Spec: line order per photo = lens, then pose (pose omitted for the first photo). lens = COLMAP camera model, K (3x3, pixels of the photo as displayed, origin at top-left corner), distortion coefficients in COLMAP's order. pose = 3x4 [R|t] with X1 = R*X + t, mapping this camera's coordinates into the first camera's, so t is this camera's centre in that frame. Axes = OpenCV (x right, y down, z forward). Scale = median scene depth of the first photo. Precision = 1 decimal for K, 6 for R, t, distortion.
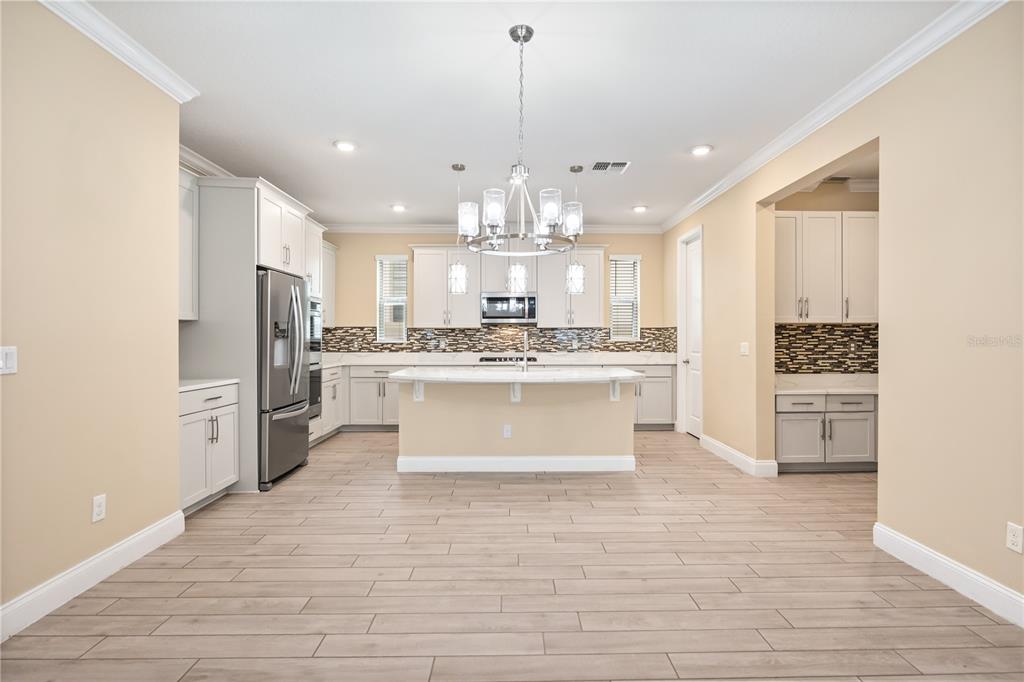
lens RADIAL K [[503.7, 0, 517.1], [0, 503.7, 339.6], [0, 0, 1]] dist [-0.011437, -0.000595]
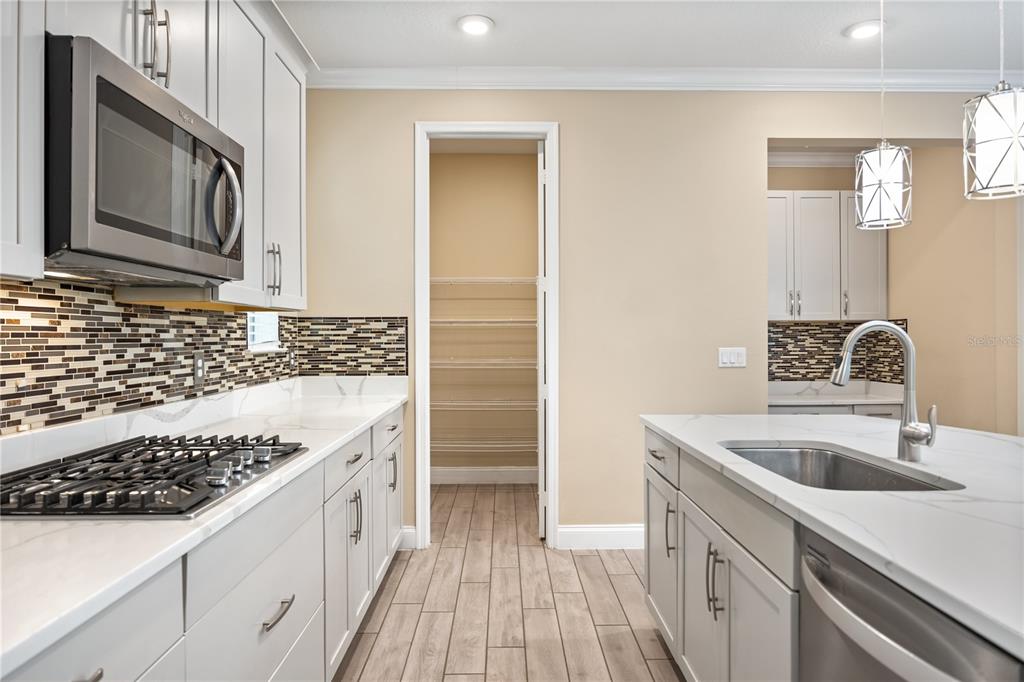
lens RADIAL K [[661.7, 0, 514.9], [0, 661.7, 335.8], [0, 0, 1]] dist [0.010629, 0.001202]
pose [[-0.009185, 0.001431, 0.999957, -0.356131], [0.007503, 0.999971, -0.001362, -0.009176], [-0.999930, 0.007491, -0.009196, 1.182489]]
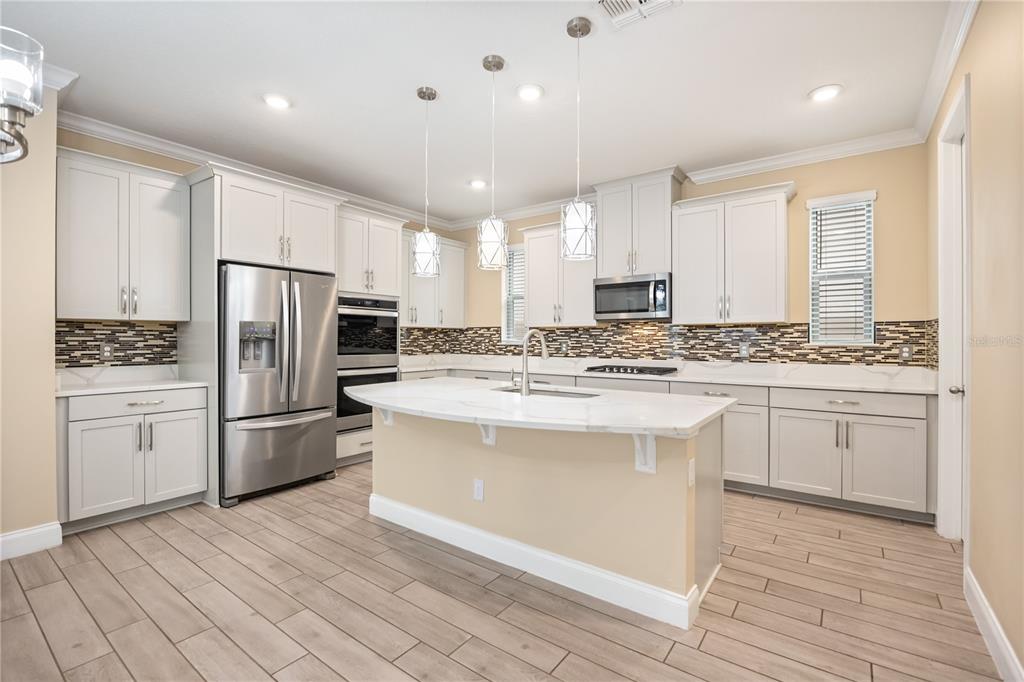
lens RADIAL K [[454.5, 0, 517.4], [0, 454.5, 337.3], [0, 0, 1]] dist [-0.013244, -0.000757]
pose [[0.799469, -0.000215, -0.600707, 0.326949], [-0.003772, 0.999978, -0.005378, -0.003490], [0.600695, 0.006565, 0.799451, 0.526793]]
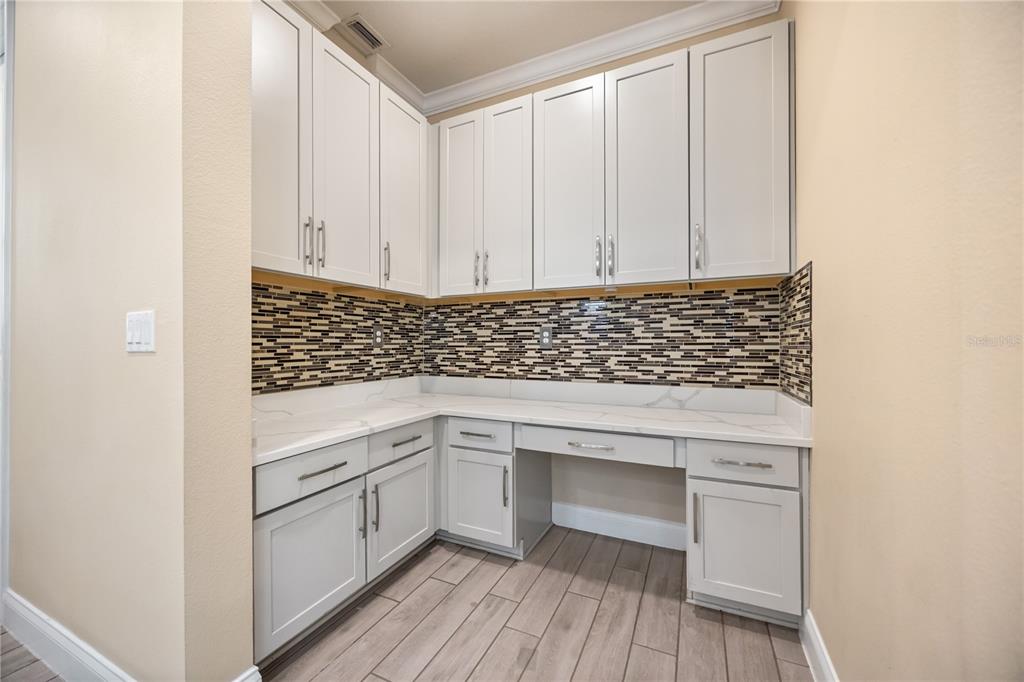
lens RADIAL K [[394.1, 0, 513.3], [0, 394.1, 342.2], [0, 0, 1]] dist [-0.000670, 0.000186]
pose [[0.438601, 0.003267, 0.898676, 0.312274], [0.004666, 0.999972, -0.005913, 0.025139], [-0.898670, 0.006787, 0.438573, 0.643305]]
